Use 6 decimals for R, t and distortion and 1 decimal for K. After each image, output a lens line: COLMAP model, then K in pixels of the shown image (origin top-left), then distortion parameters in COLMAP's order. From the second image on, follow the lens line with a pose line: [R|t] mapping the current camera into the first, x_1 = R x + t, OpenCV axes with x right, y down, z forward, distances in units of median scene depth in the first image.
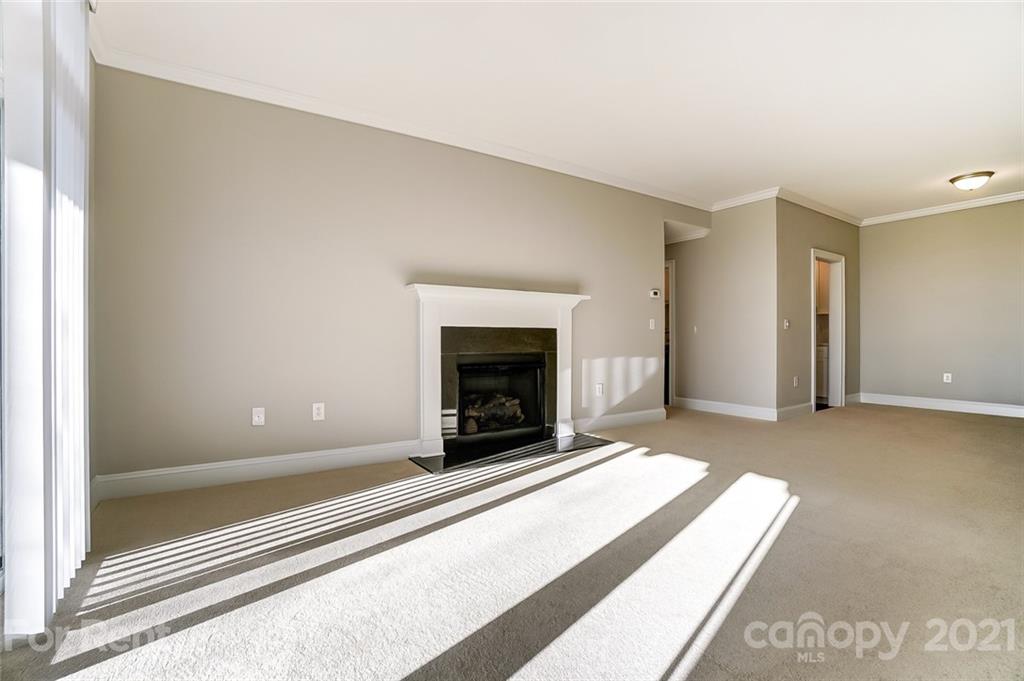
lens RADIAL K [[461.7, 0, 512.0], [0, 461.7, 340.5], [0, 0, 1]] dist [-0.001094, -0.000047]
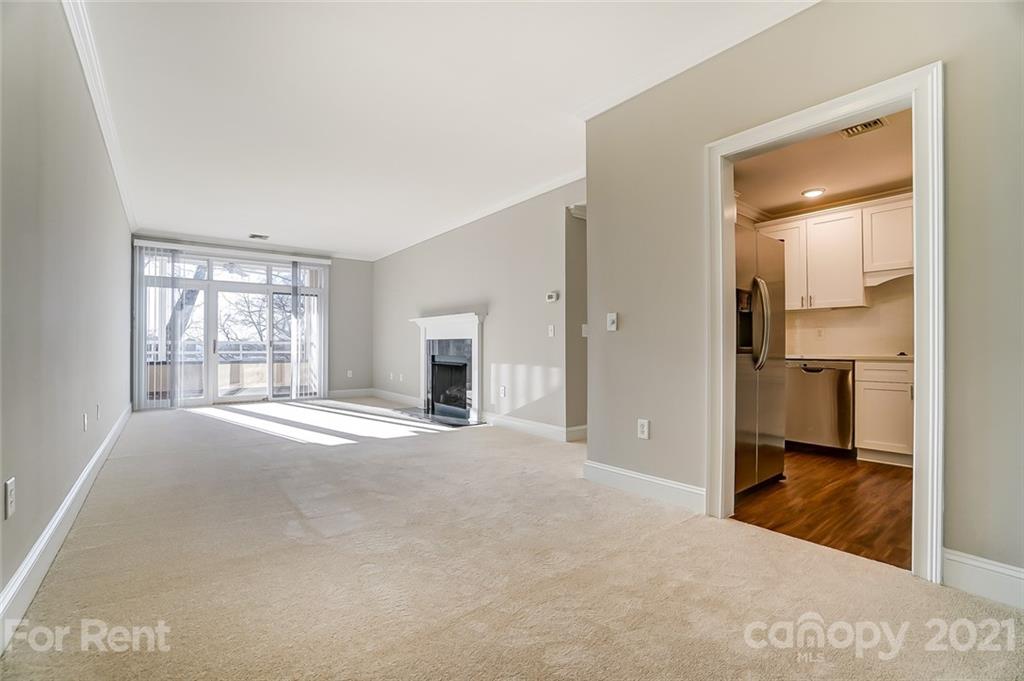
lens RADIAL K [[470.0, 0, 507.2], [0, 470.0, 351.8], [0, 0, 1]] dist [-0.000535, -0.000007]
pose [[0.064790, 0.009419, -0.997854, 1.487545], [-0.007279, 0.999933, 0.008966, -0.002900], [0.997872, 0.006682, 0.064854, 1.024420]]
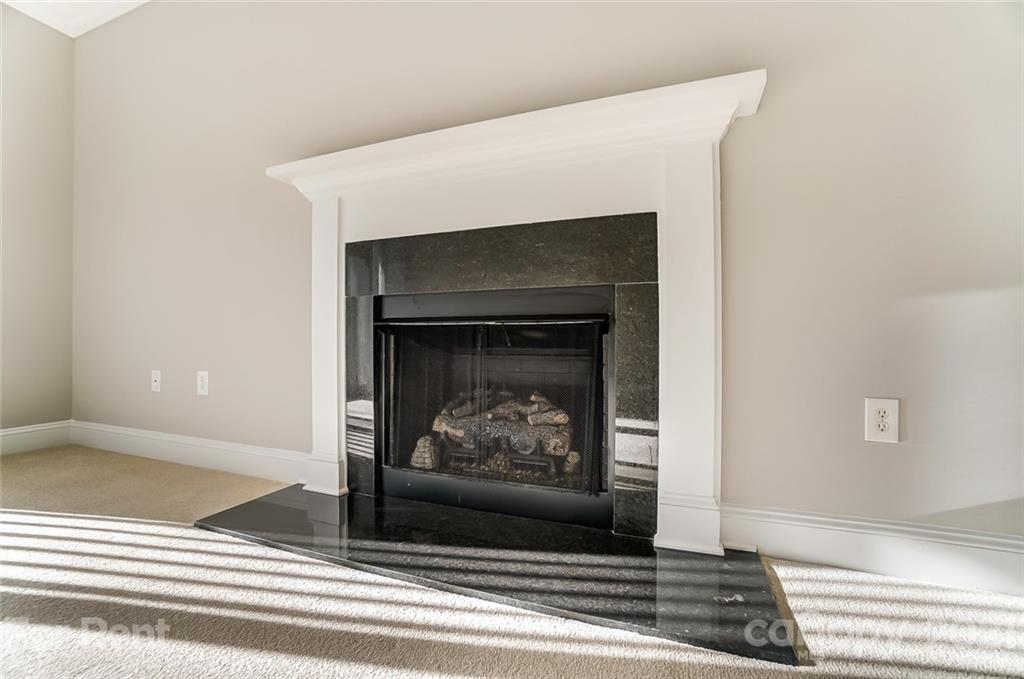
lens RADIAL K [[454.6, 0, 500.5], [0, 454.6, 334.4], [0, 0, 1]] dist [-0.000921, -0.000035]
pose [[0.556299, -0.005949, -0.830961, 0.306430], [0.004171, 0.999982, -0.004367, 0.062627], [0.830972, -0.001037, 0.556313, 0.737403]]
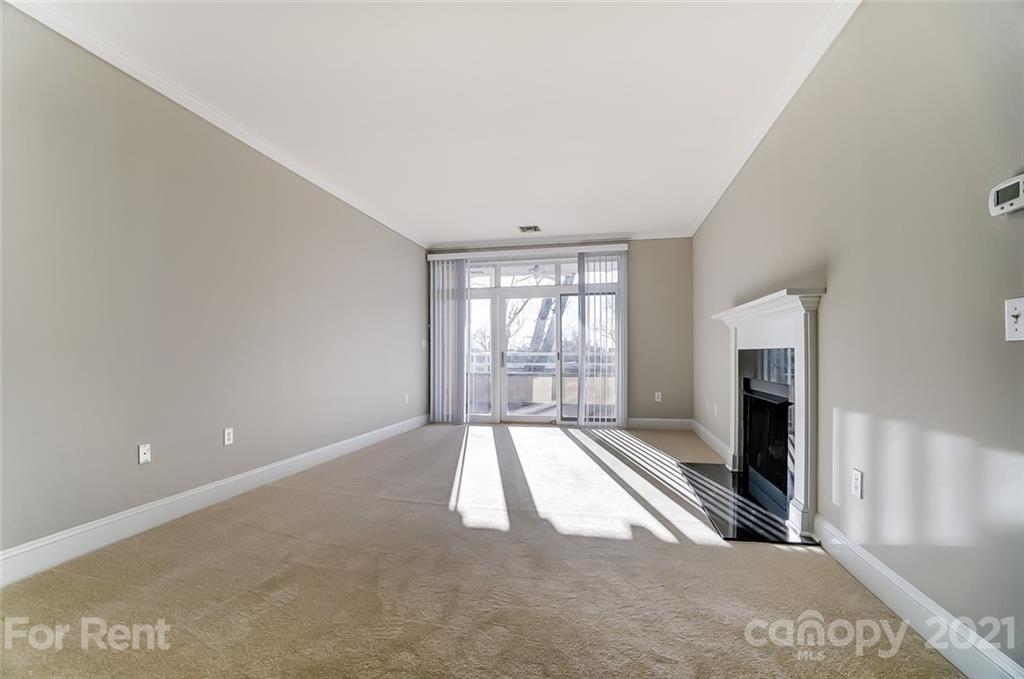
lens RADIAL K [[470.0, 0, 507.2], [0, 470.0, 350.8], [0, 0, 1]] dist [-0.000535, -0.000007]
pose [[-0.724592, -0.004812, -0.689162, 0.820599], [-0.003198, 0.999988, -0.003619, -0.020578], [0.689171, -0.000418, -0.724599, 1.205507]]
